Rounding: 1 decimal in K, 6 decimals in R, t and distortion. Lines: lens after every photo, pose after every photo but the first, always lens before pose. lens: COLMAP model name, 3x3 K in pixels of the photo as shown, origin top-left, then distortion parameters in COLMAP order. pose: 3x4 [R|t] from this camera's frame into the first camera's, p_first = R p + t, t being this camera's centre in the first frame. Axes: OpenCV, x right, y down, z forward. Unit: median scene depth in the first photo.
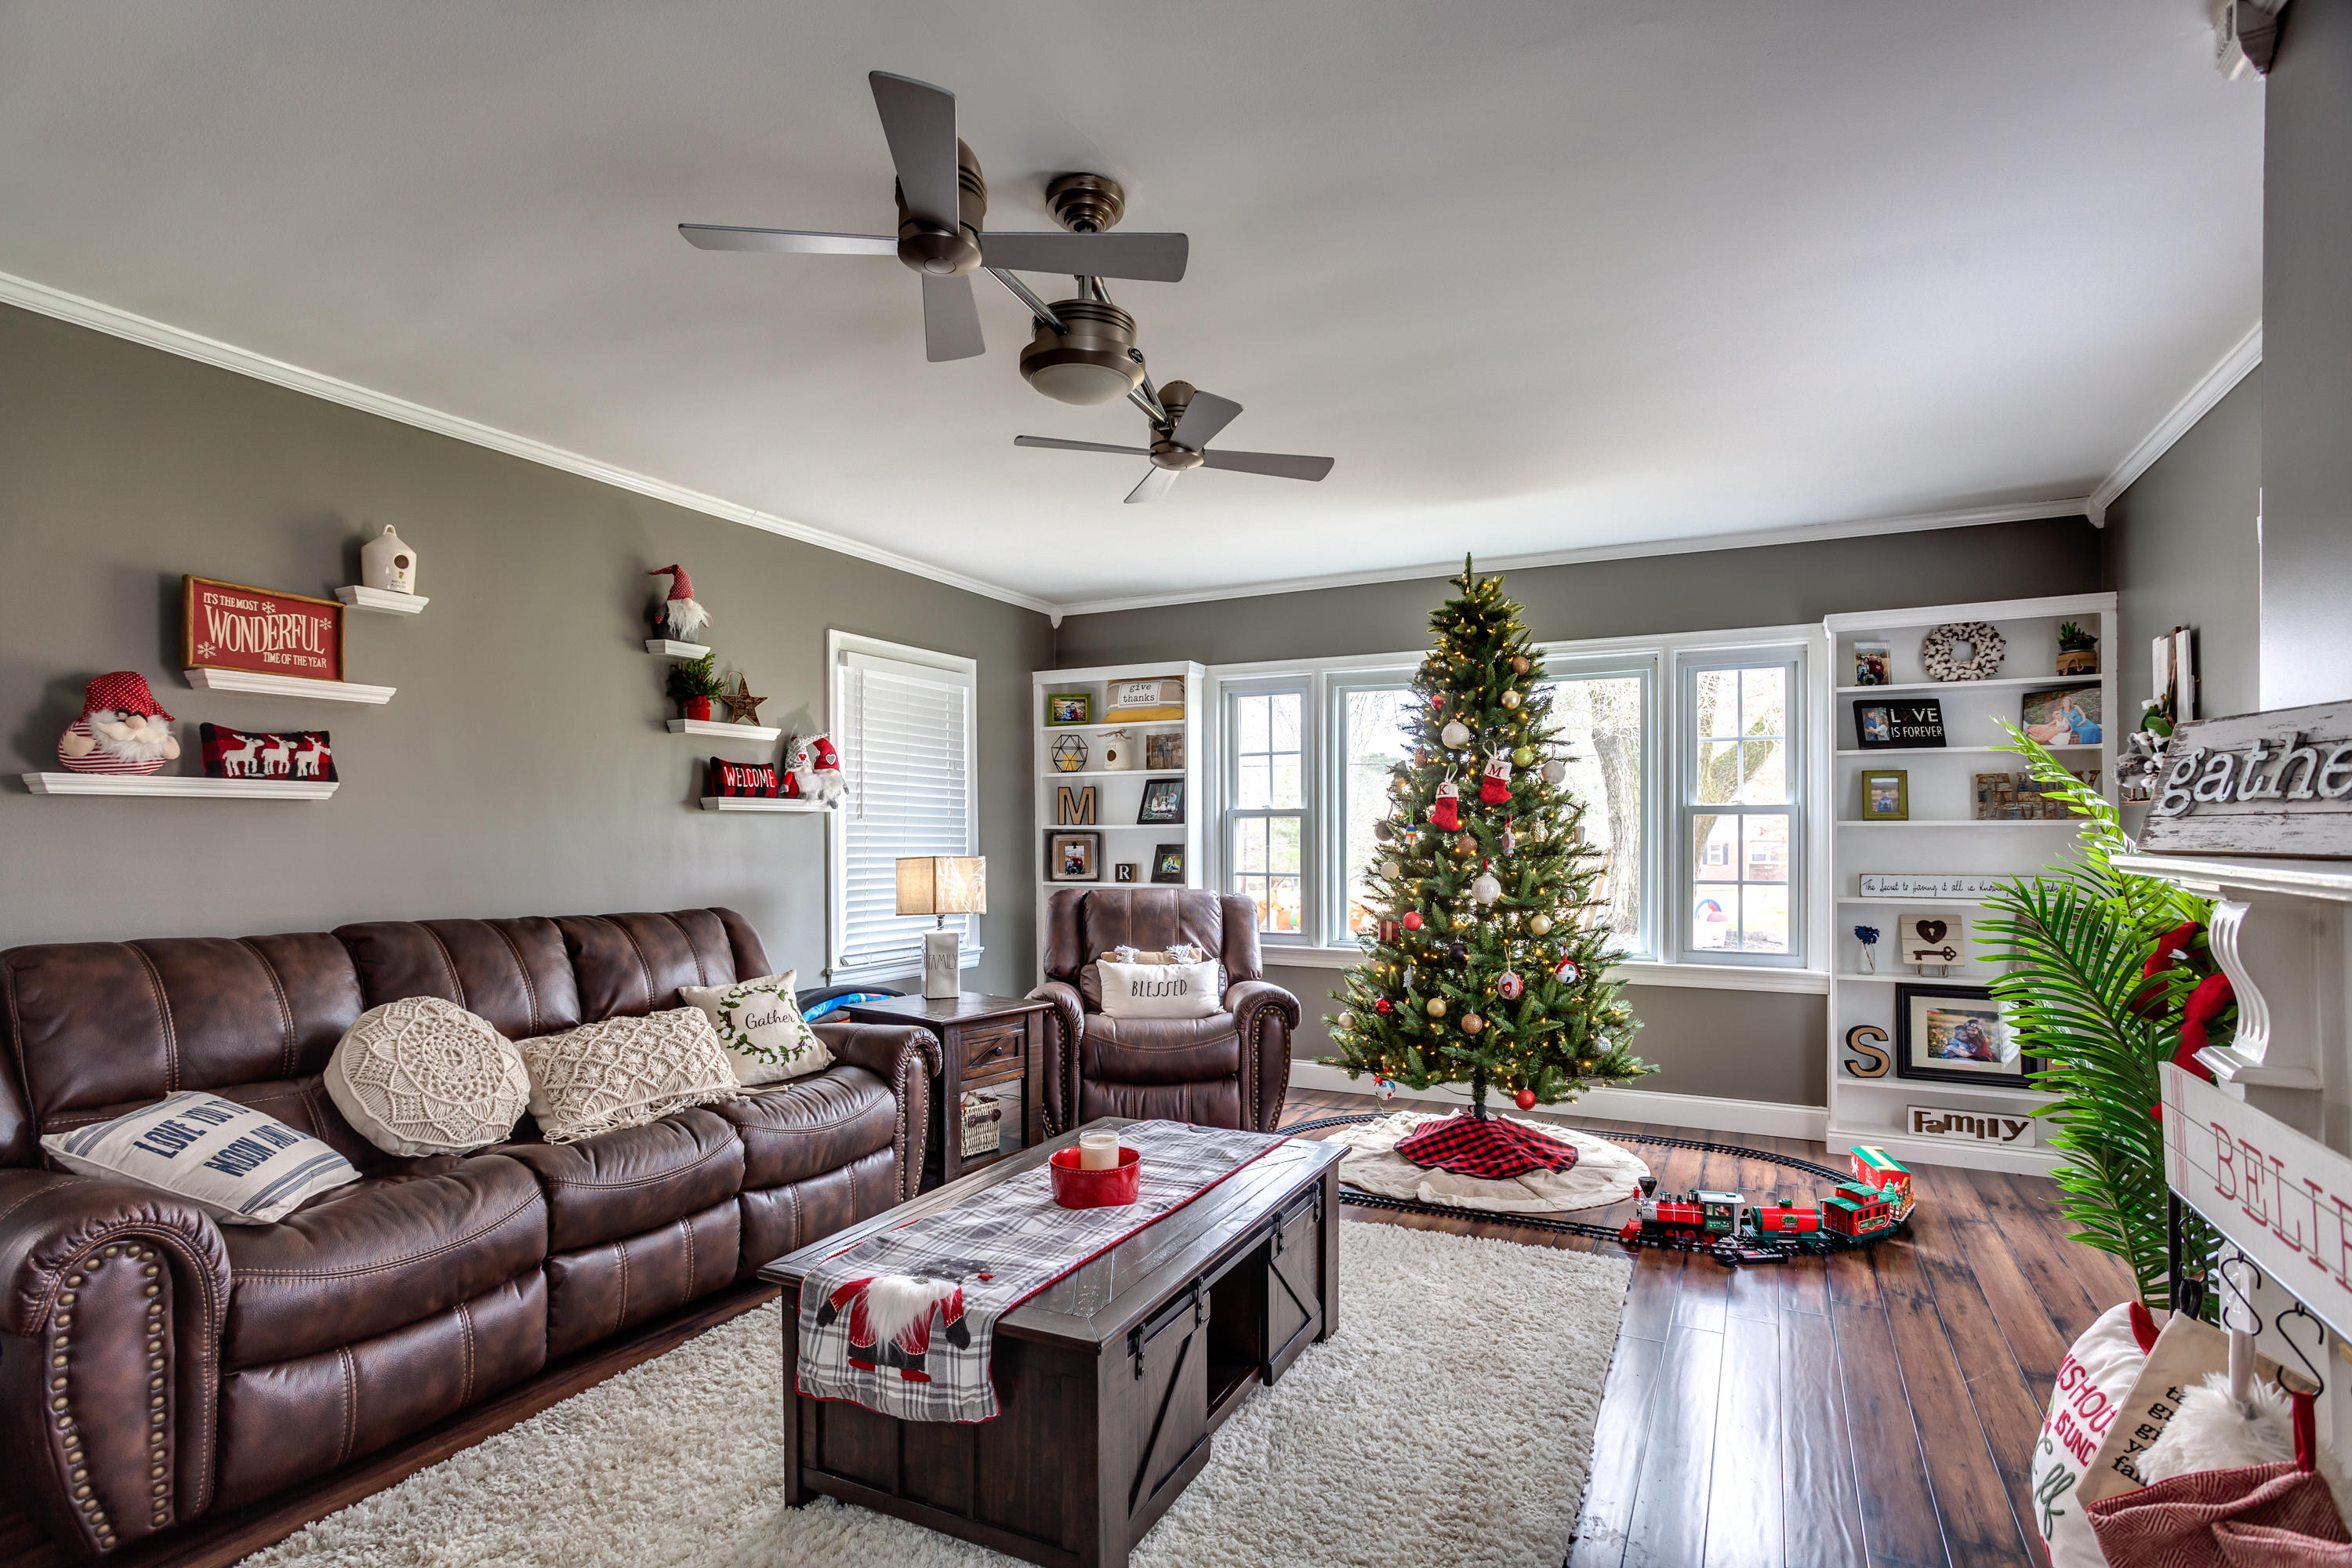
lens RADIAL K [[1167.5, 0, 1110.0], [0, 1167.5, 816.4], [0, 0, 1]] dist [-0.030624, 0.010359]
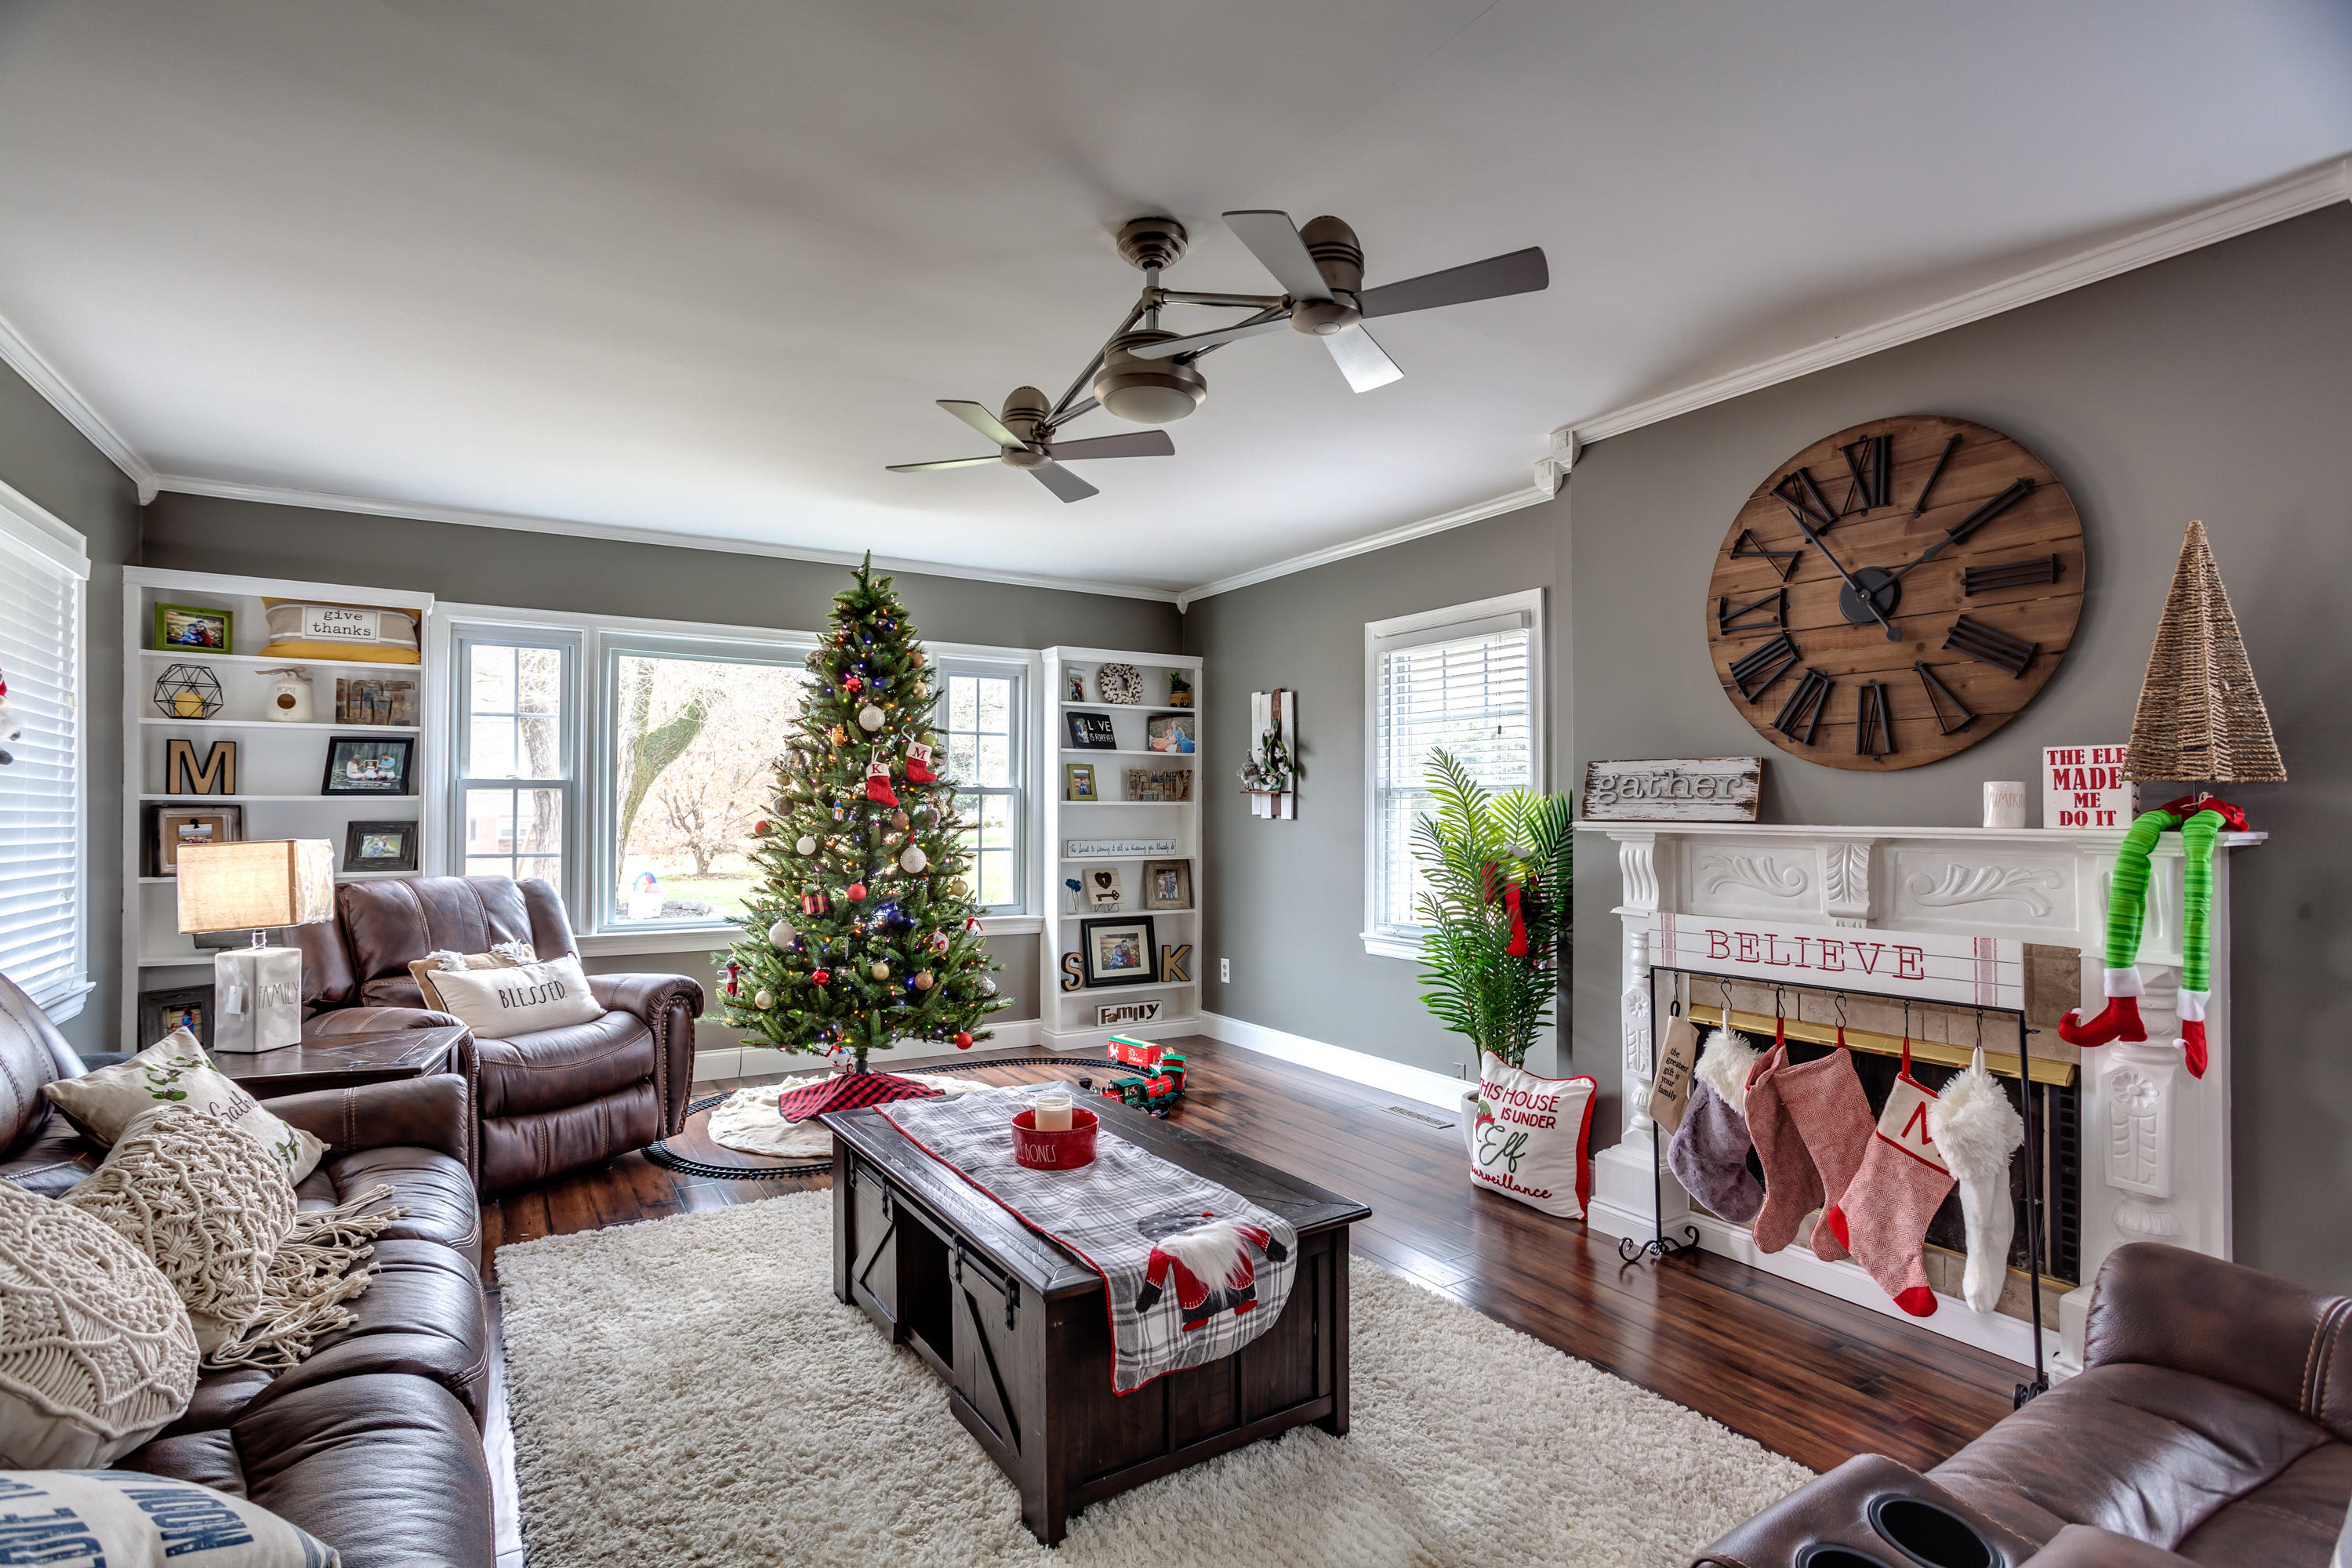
lens RADIAL K [[1167.5, 0, 1175.0], [0, 1167.5, 769.5], [0, 0, 1]] dist [-0.030624, 0.010359]
pose [[0.498343, 0.032644, 0.866365, -0.481571], [-0.015274, 0.999466, -0.028873, 0.004610], [-0.866845, 0.001156, 0.498576, 0.213521]]
